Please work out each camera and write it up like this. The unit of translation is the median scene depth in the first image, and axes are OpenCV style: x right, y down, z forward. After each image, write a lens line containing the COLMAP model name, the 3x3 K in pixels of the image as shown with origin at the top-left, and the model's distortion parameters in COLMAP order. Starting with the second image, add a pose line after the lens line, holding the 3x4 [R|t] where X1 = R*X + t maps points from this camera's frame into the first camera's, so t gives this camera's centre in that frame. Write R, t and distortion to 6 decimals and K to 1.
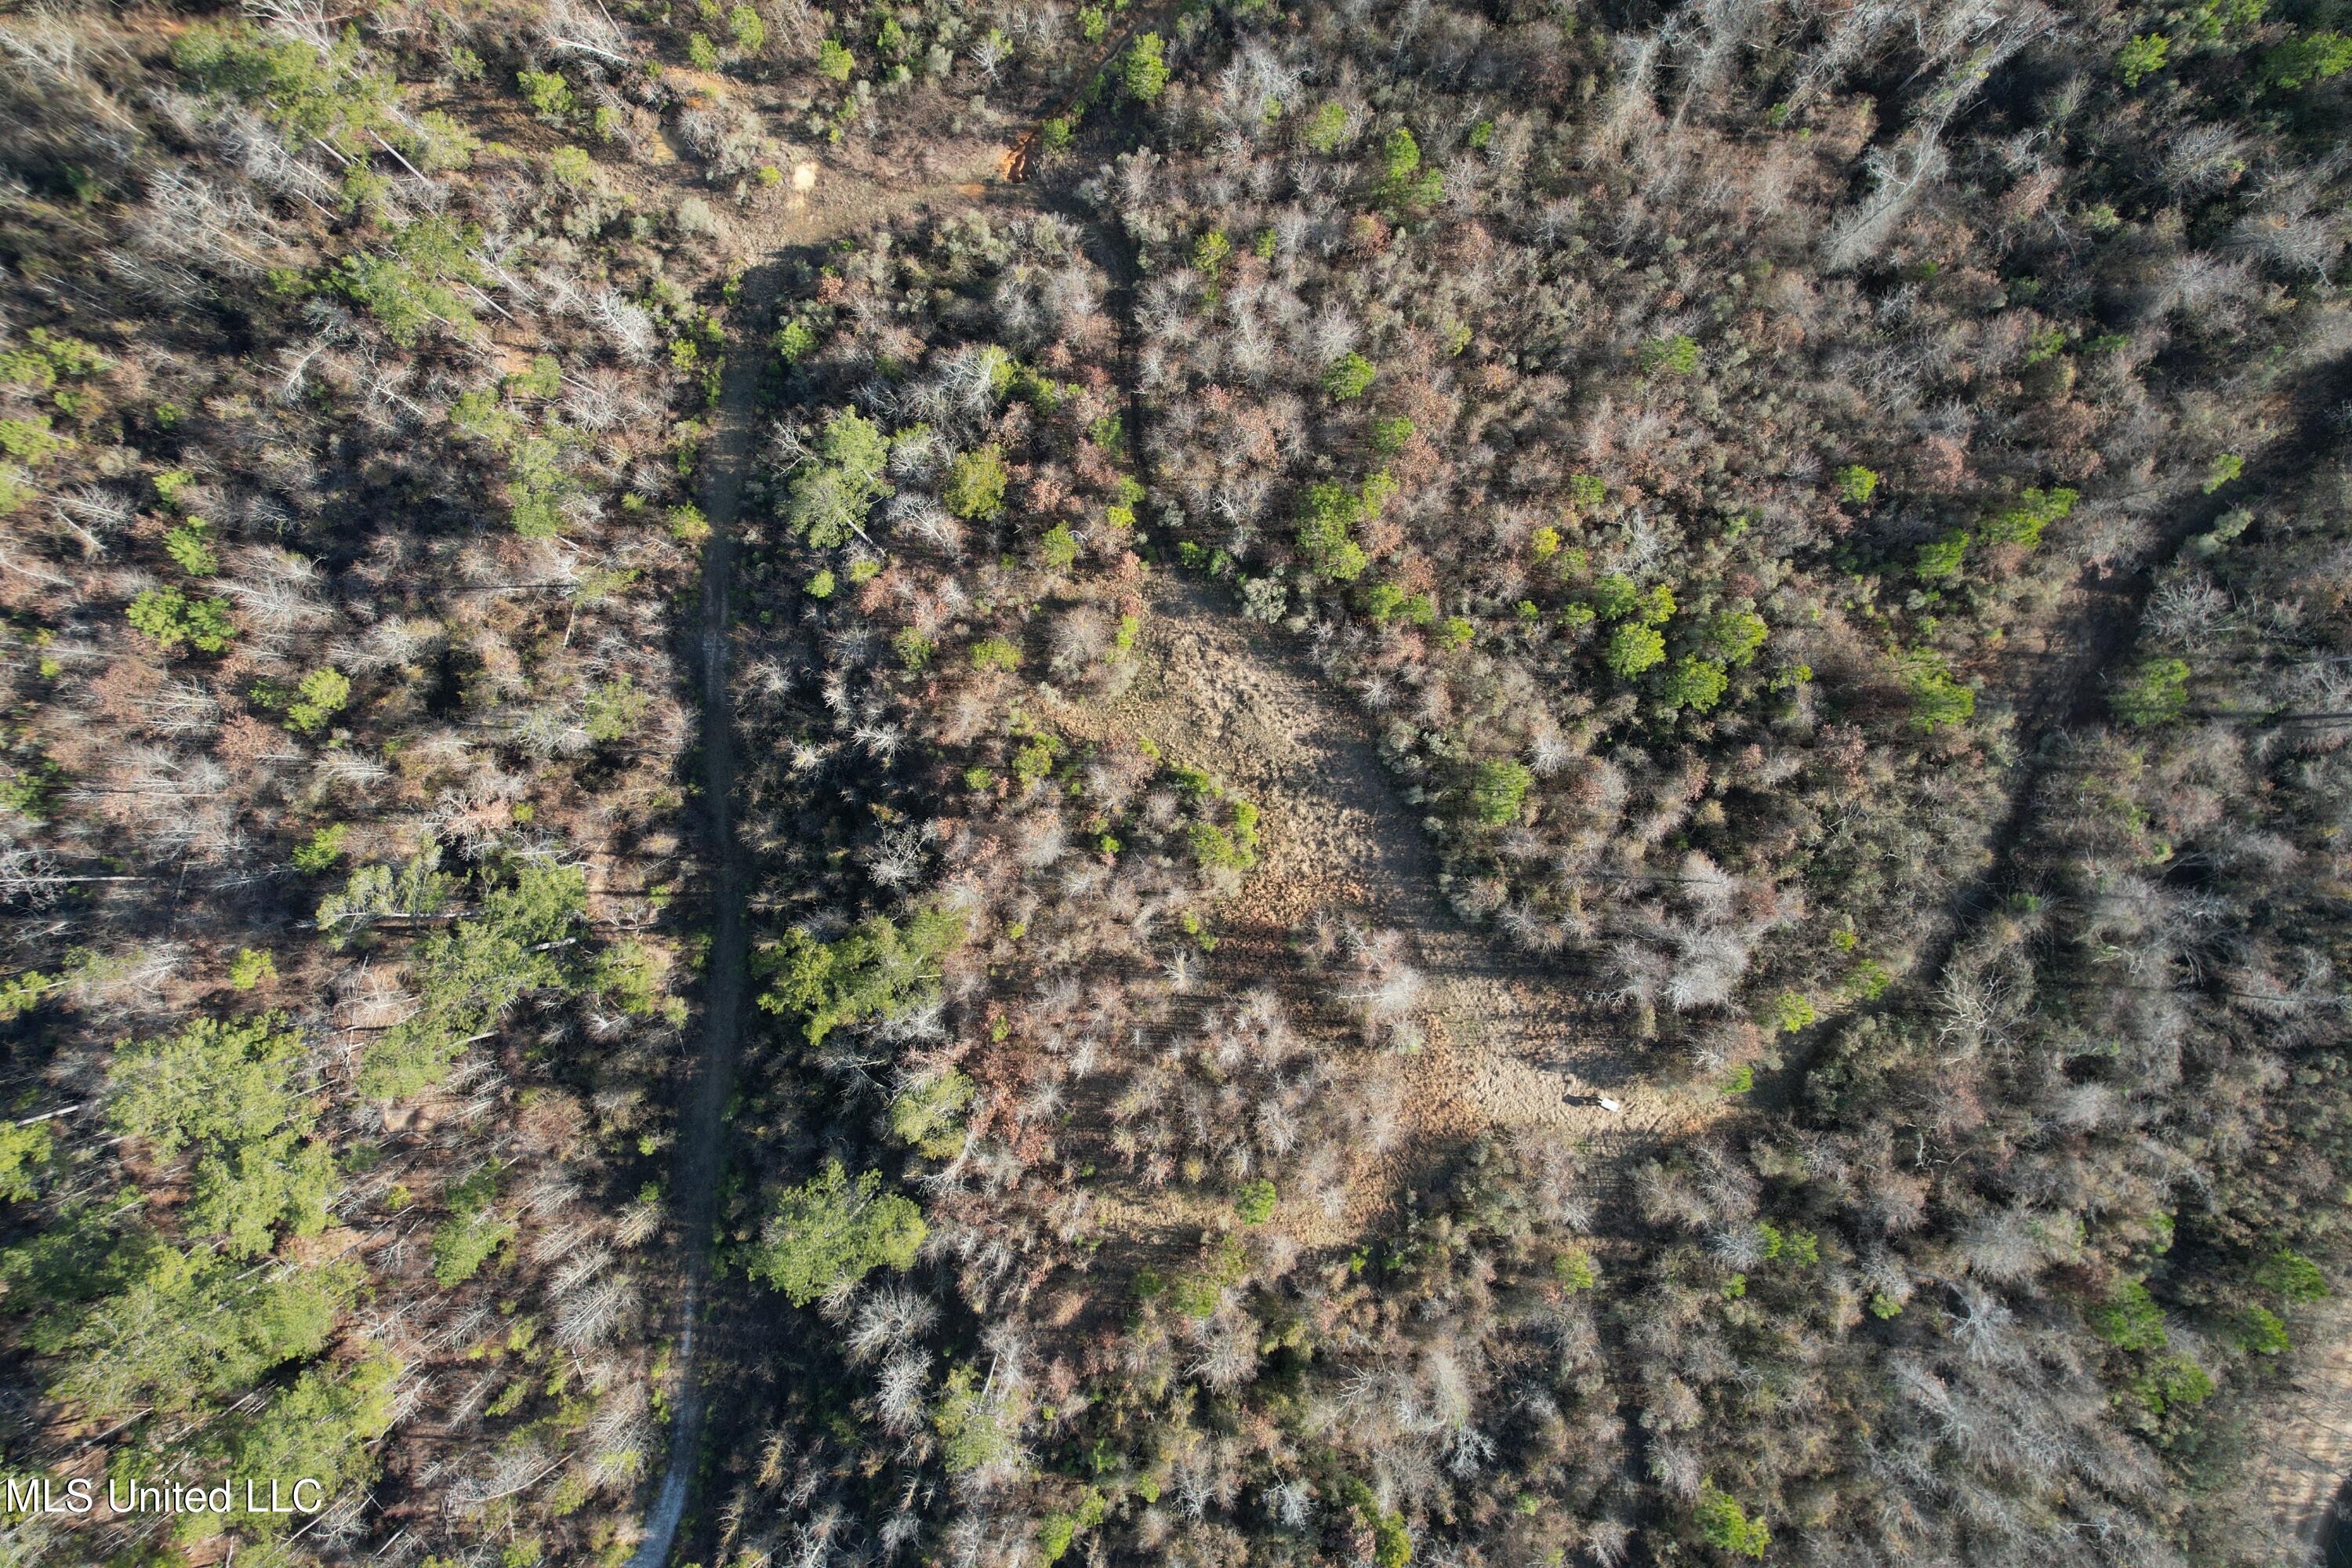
lens RADIAL K [[1551.4, 0, 1176.0], [0, 1551.4, 784.0], [0, 0, 1]] dist [-0.020283, 0.003299]
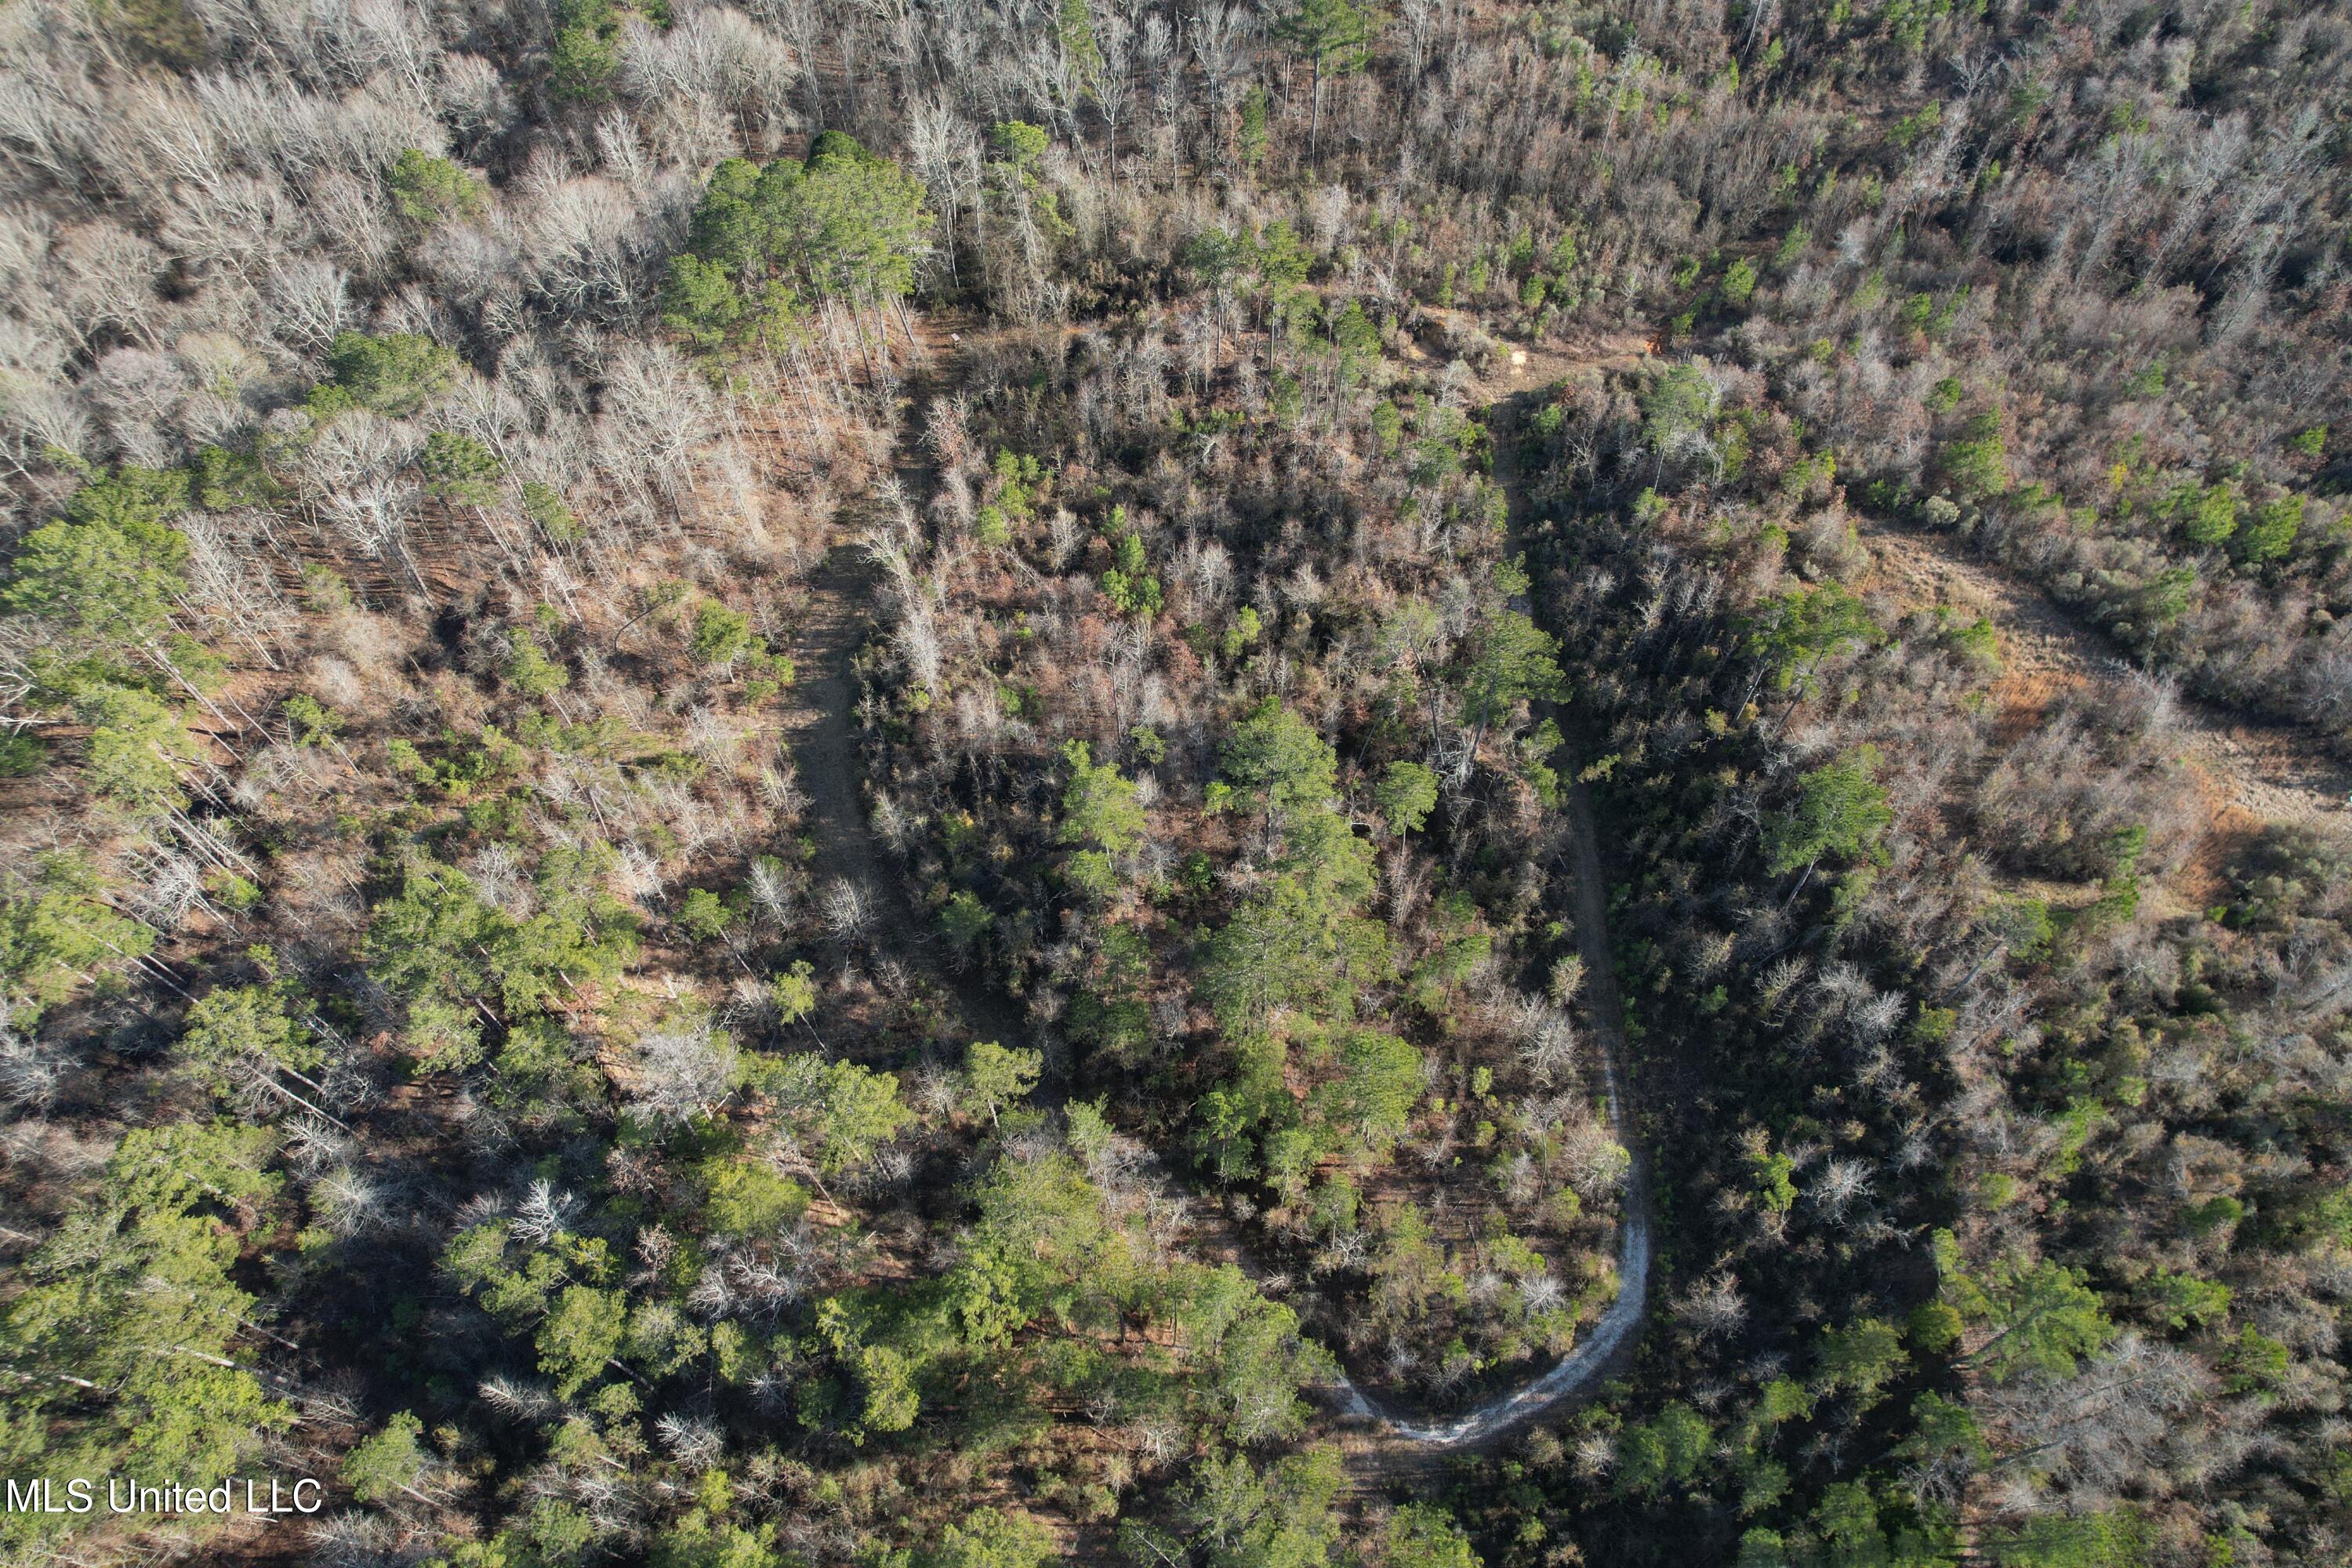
lens RADIAL K [[1551.4, 0, 1176.0], [0, 1551.4, 784.0], [0, 0, 1]] dist [-0.020283, 0.003299]
pose [[0.997666, -0.062998, 0.026358, -0.663622], [0.067266, 0.839974, -0.538441, 0.766614], [0.011781, 0.538957, 0.842251, -0.042716]]
